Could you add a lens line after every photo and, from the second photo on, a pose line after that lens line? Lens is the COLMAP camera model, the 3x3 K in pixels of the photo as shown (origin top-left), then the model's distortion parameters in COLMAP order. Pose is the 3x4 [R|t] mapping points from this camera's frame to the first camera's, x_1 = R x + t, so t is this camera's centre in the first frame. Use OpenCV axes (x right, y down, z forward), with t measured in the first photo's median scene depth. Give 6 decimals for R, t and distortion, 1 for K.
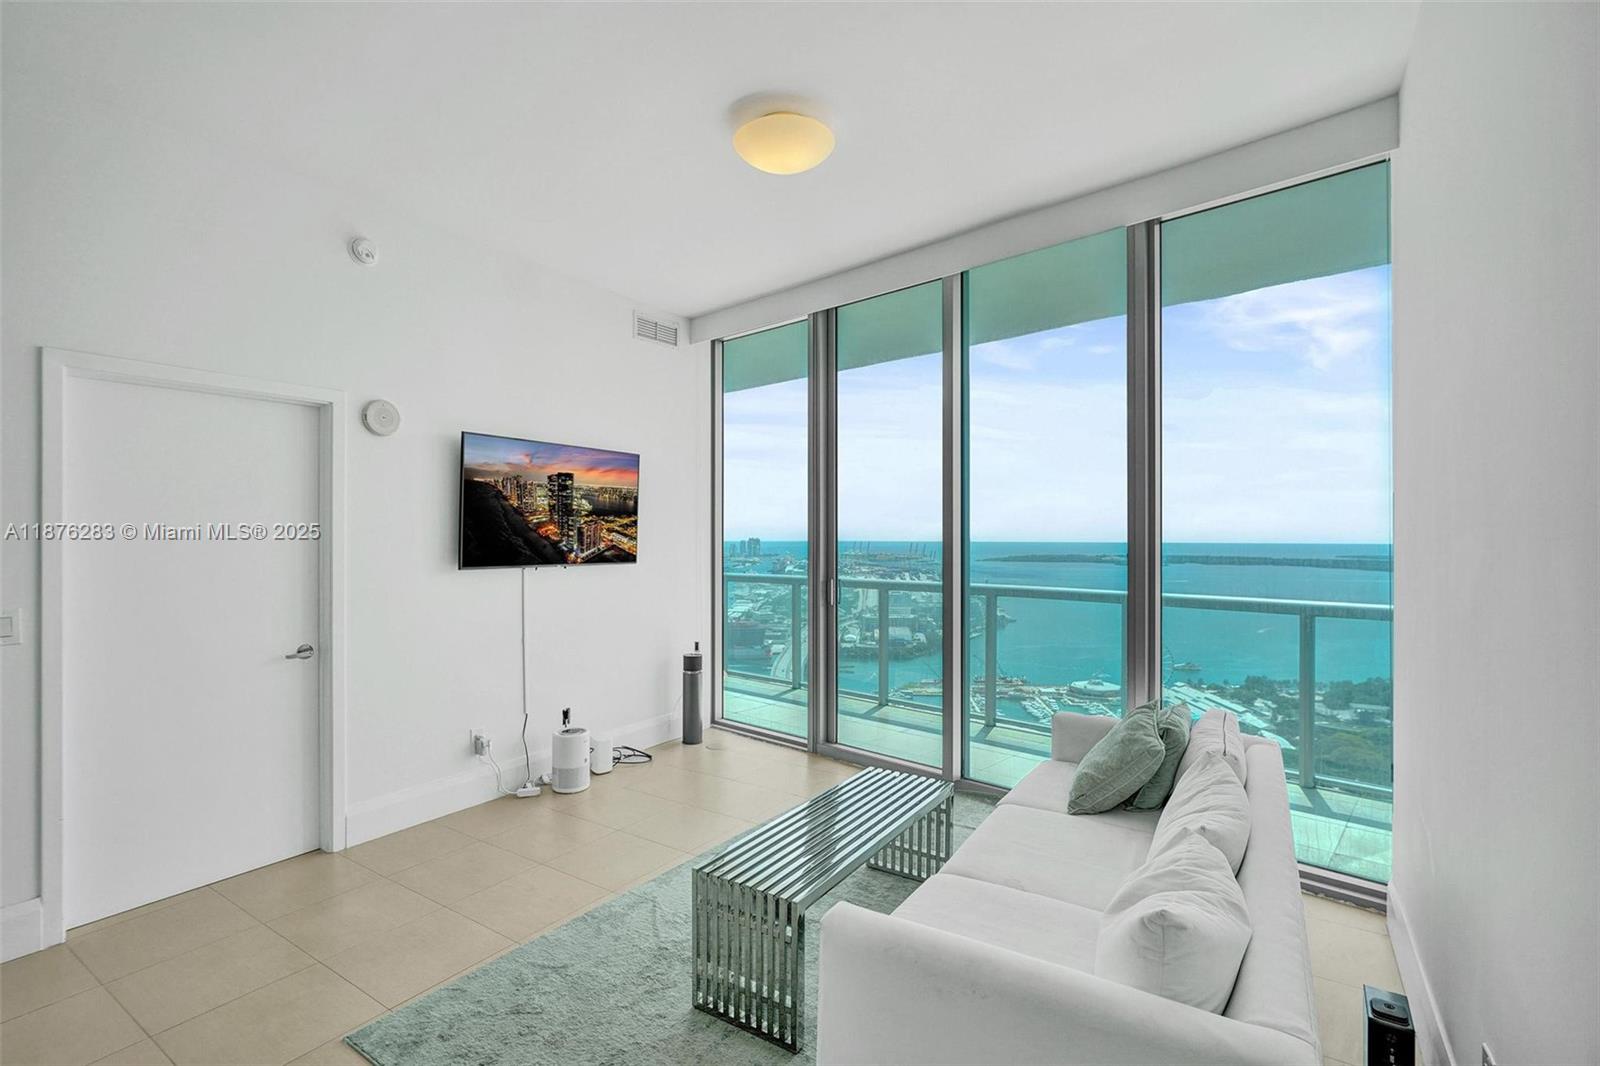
lens RADIAL K [[739.1, 0, 800.0], [0, 739.1, 533.0], [0, 0, 1]] dist [-0.000587, -0.000225]
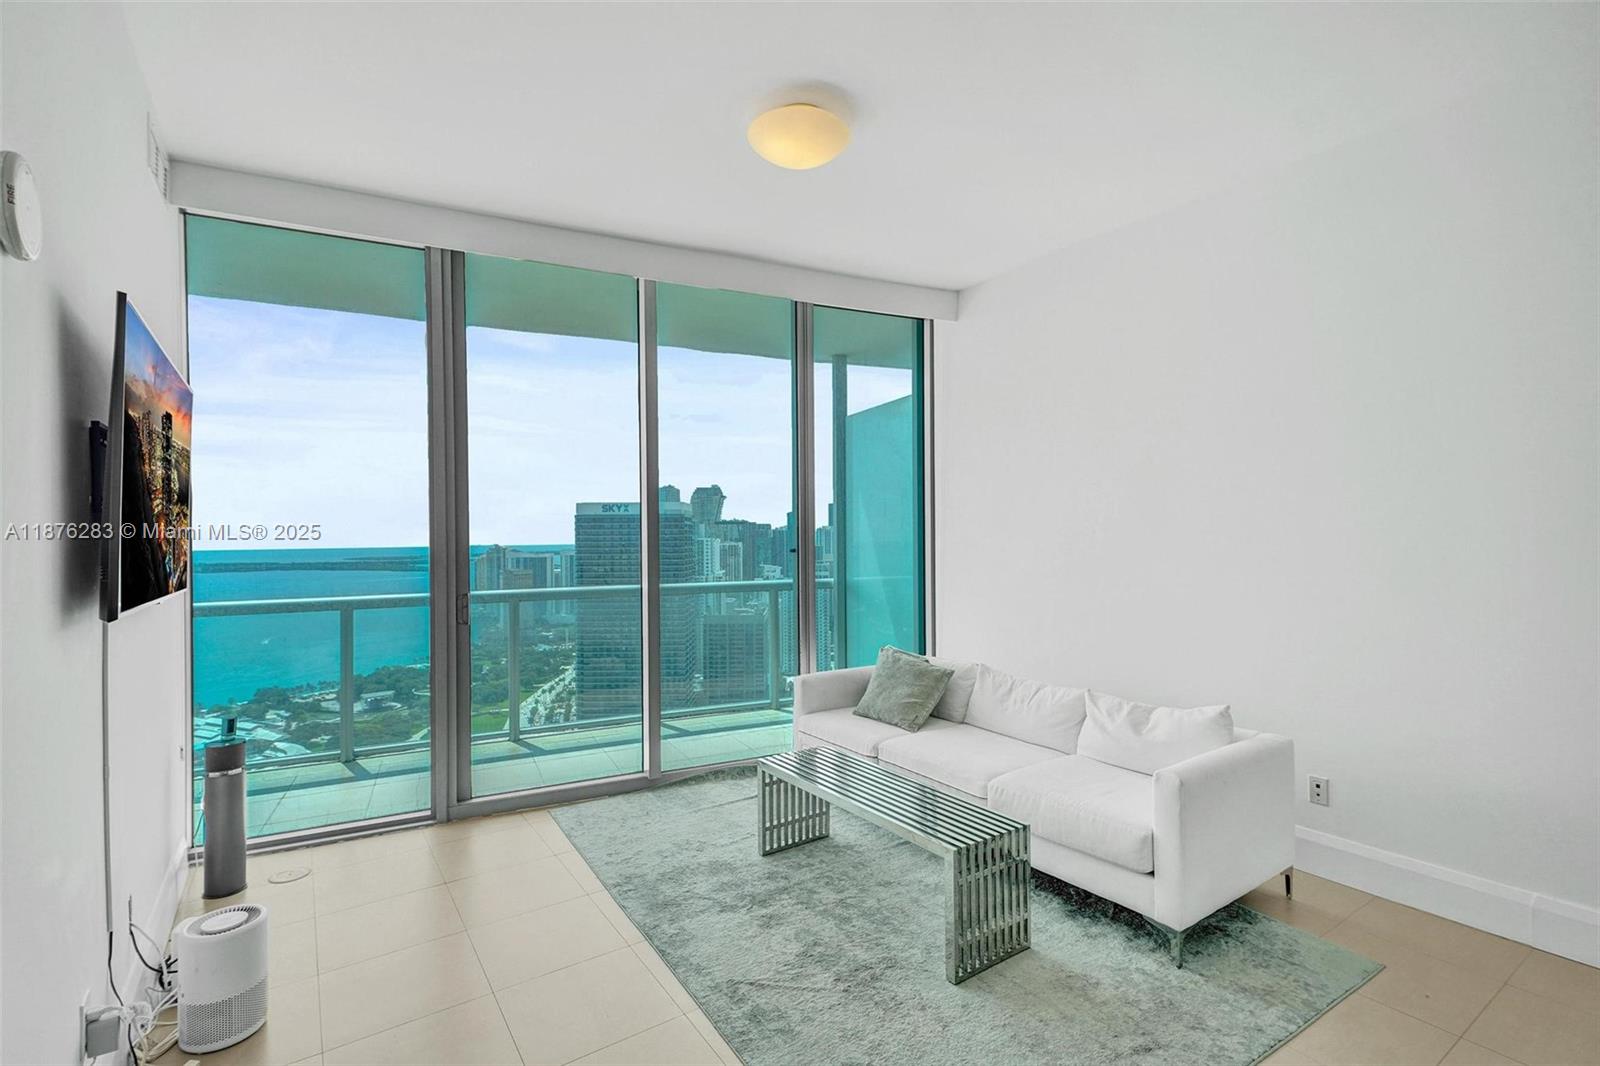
lens RADIAL K [[724.6, 0, 800.0], [0, 724.6, 533.0], [0, 0, 1]] dist [0.024230, 0.000026]
pose [[0.375451, -0.001462, 0.926841, -0.540139], [0.007082, 0.999974, -0.001292, 0.002381], [-0.926815, 0.007049, 0.375452, 0.370887]]
